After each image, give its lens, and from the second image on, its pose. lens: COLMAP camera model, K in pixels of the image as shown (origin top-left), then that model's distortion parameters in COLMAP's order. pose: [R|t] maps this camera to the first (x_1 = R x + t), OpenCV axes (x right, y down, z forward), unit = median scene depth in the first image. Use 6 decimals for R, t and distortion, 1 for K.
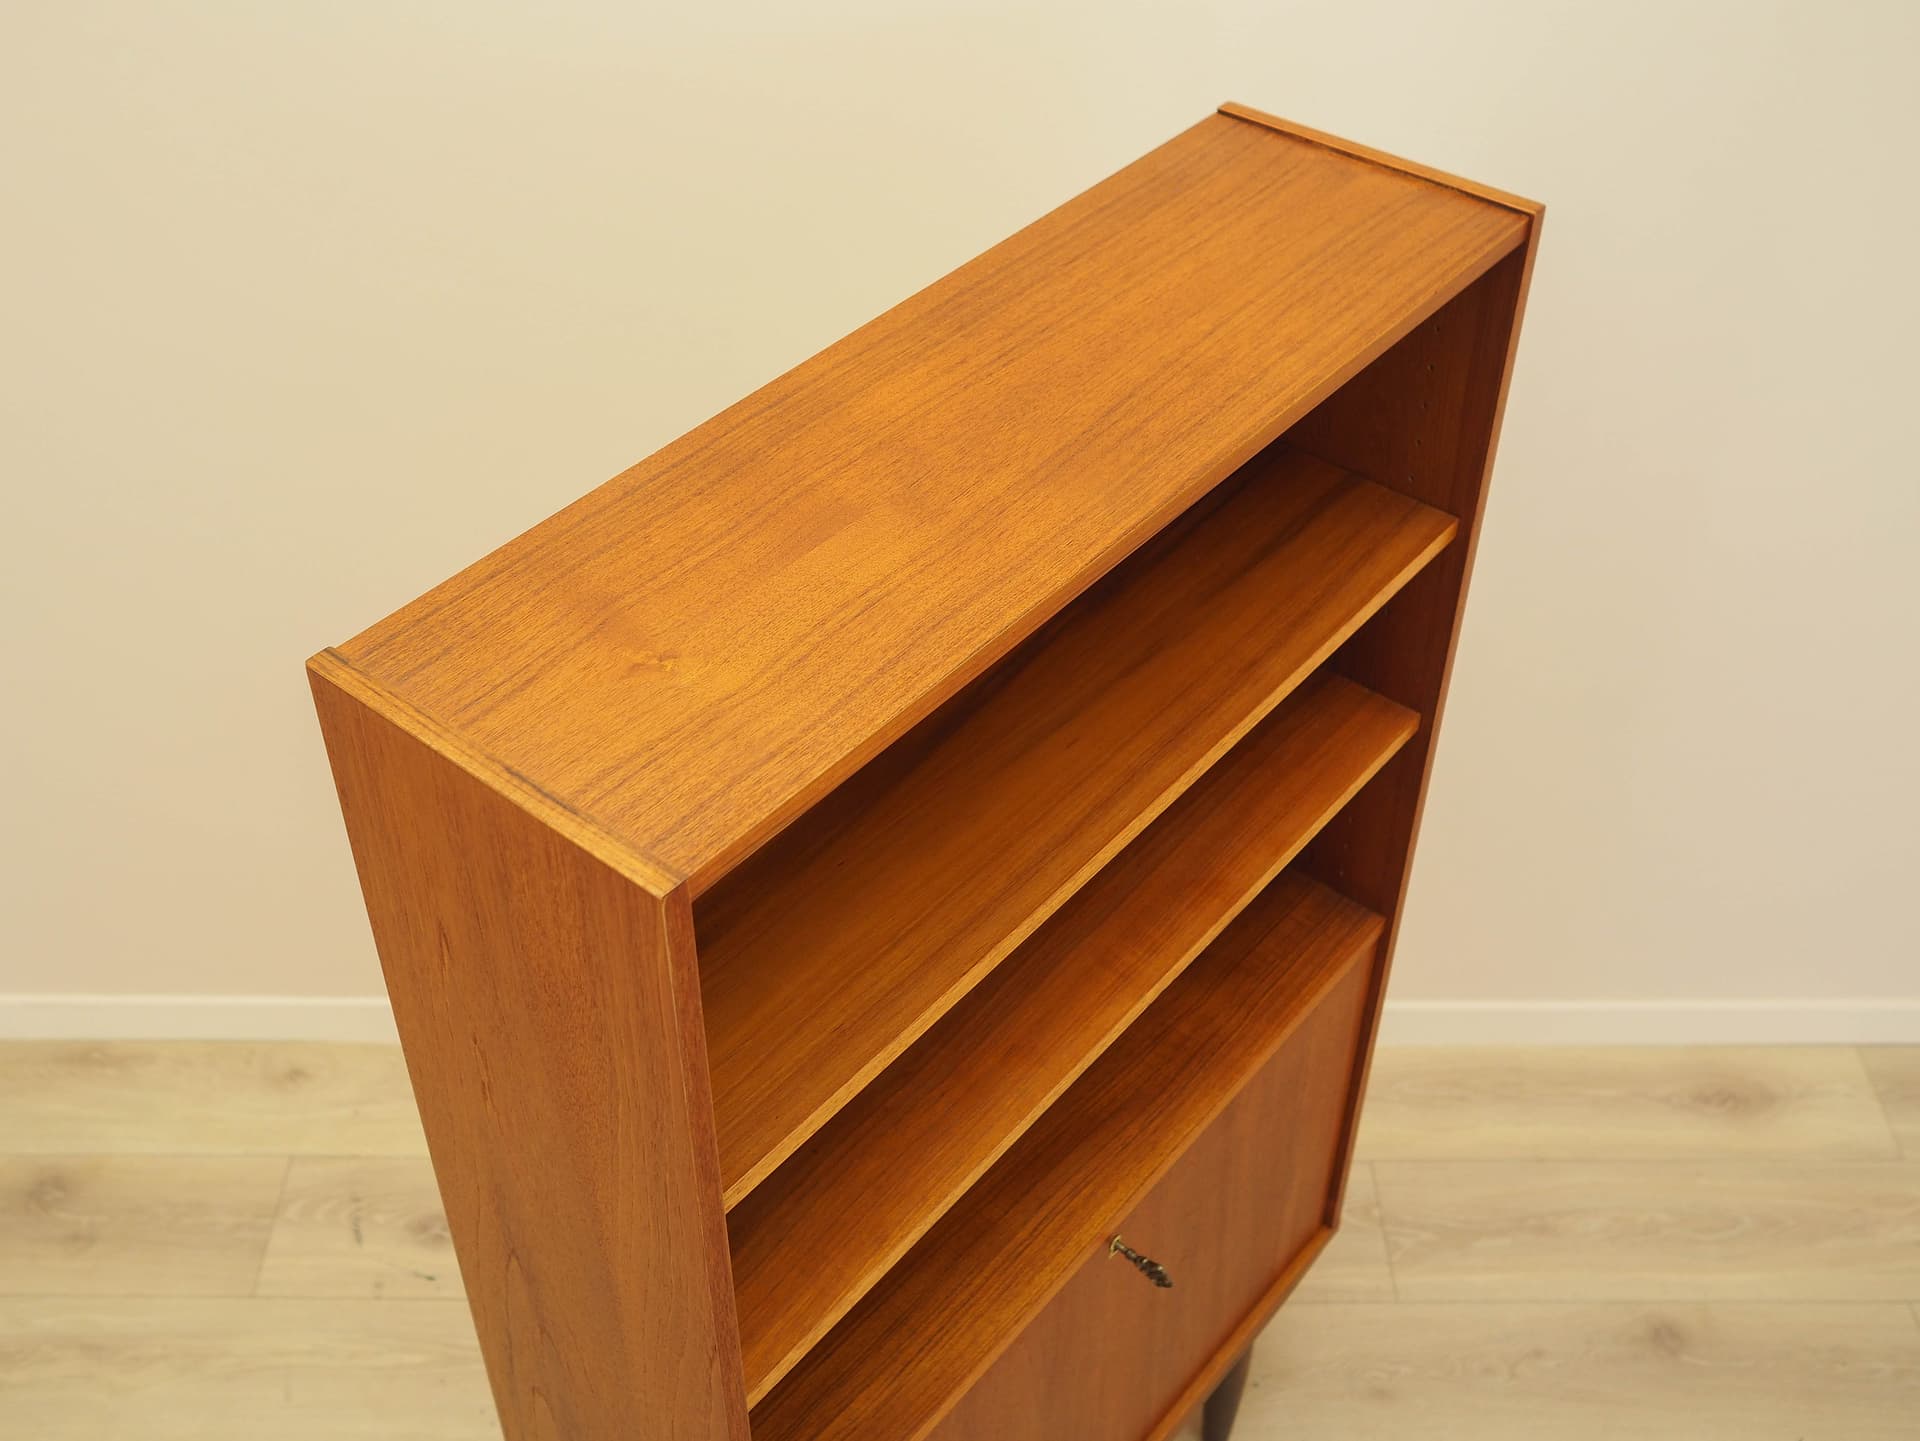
lens RADIAL K [[2273.5, 0, 957.1], [0, 2273.5, 707.7], [0, 0, 1]] dist [0.105234, 0.000000]
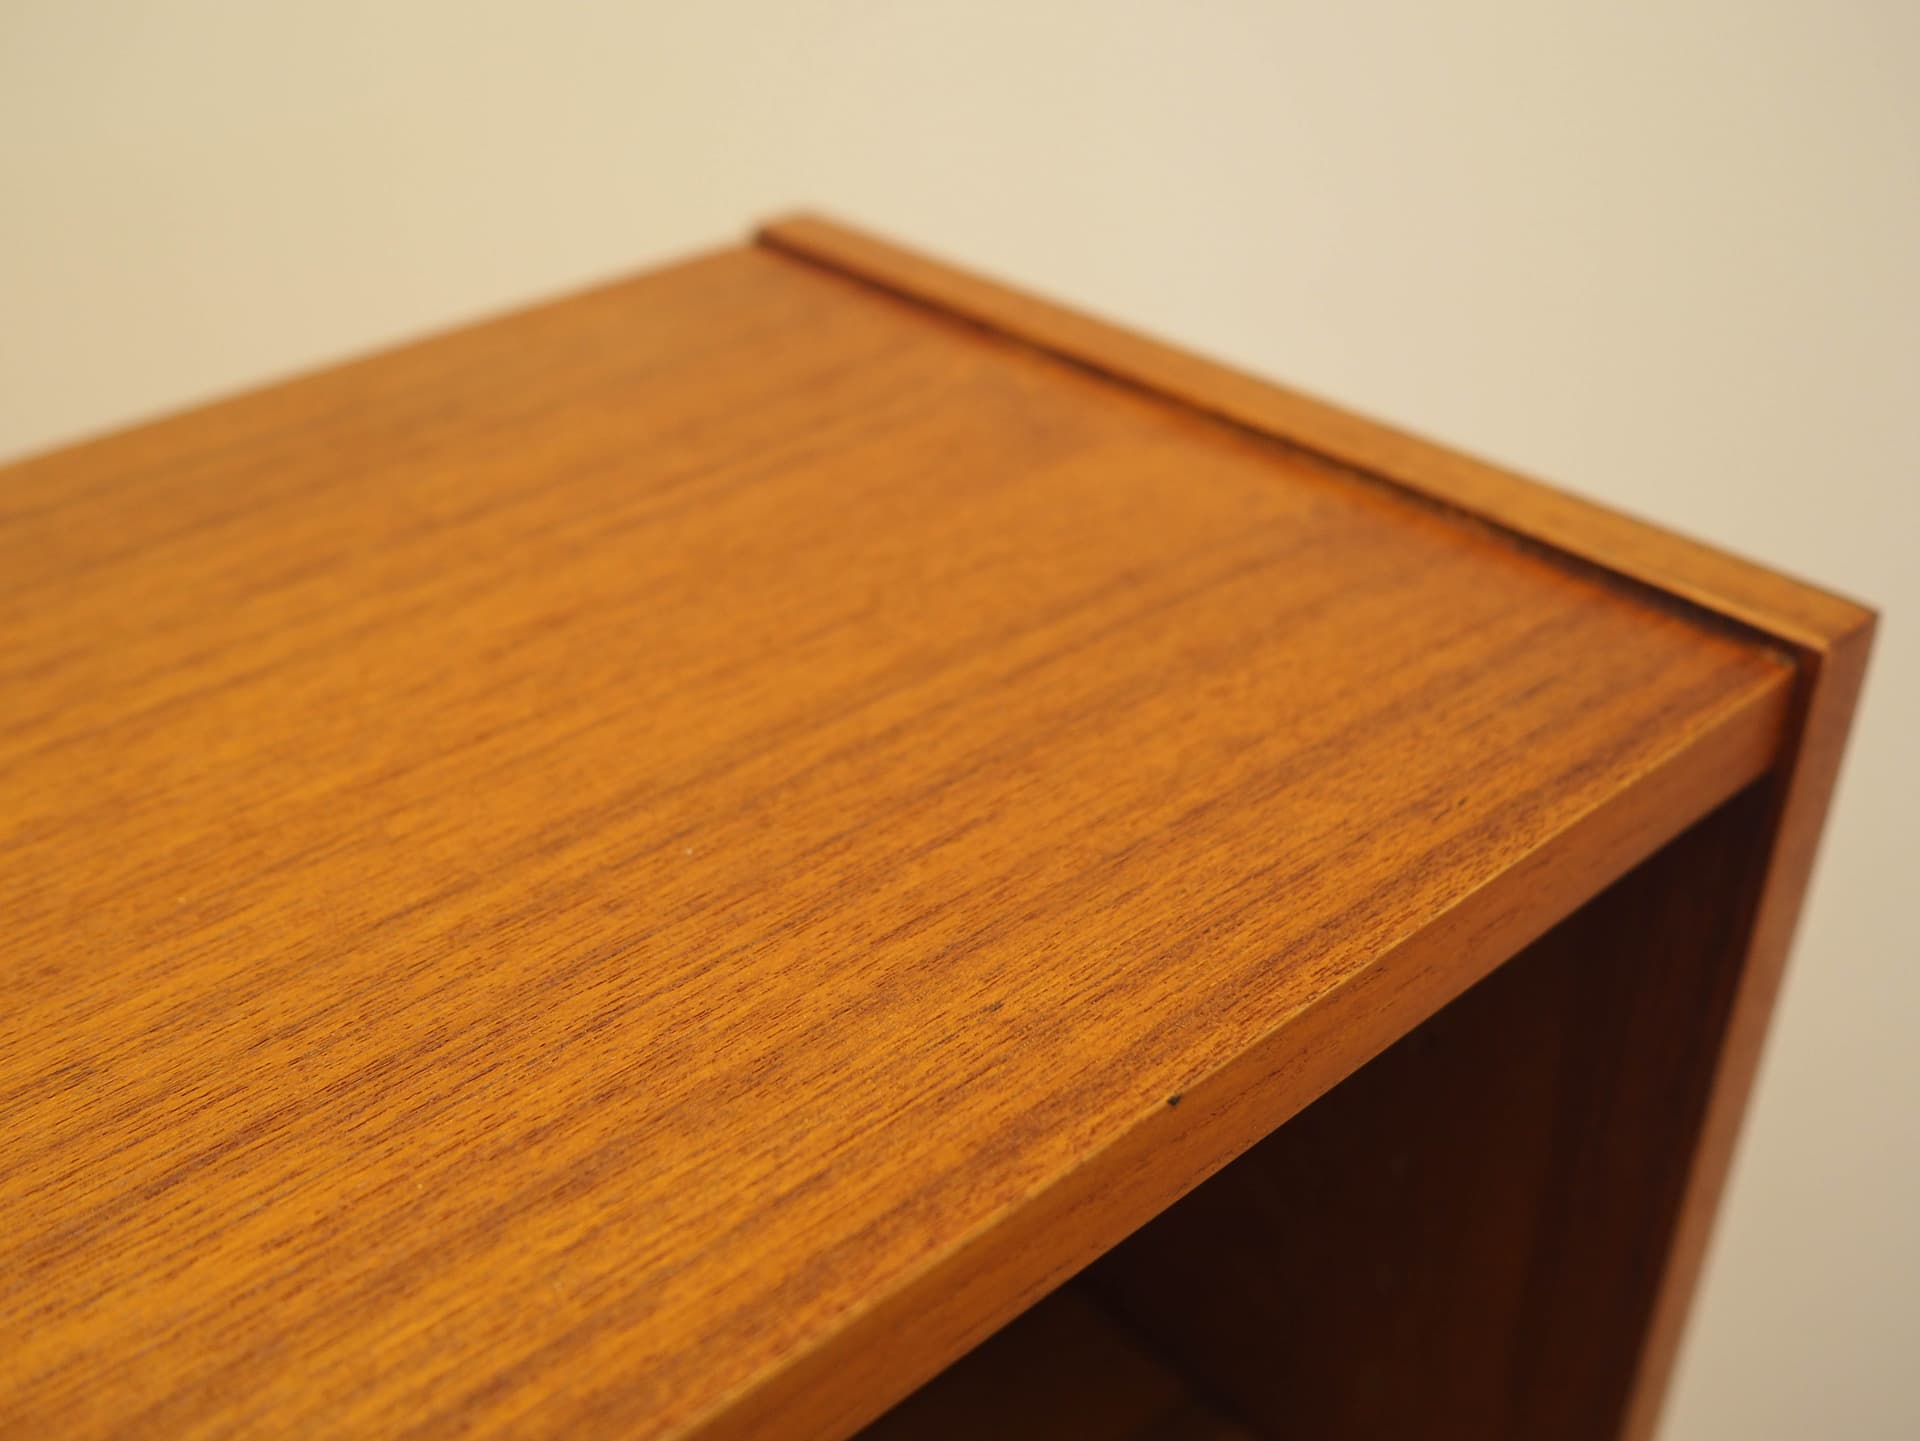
lens RADIAL K [[2273.5, 0, 963.1], [0, 2273.5, 722.1], [0, 0, 1]] dist [0.105234, 0.000000]
pose [[0.989603, 0.058187, -0.131533, 0.201077], [-0.075116, 0.988972, -0.127640, -0.175037], [0.122655, 0.136193, 0.983060, 0.783720]]
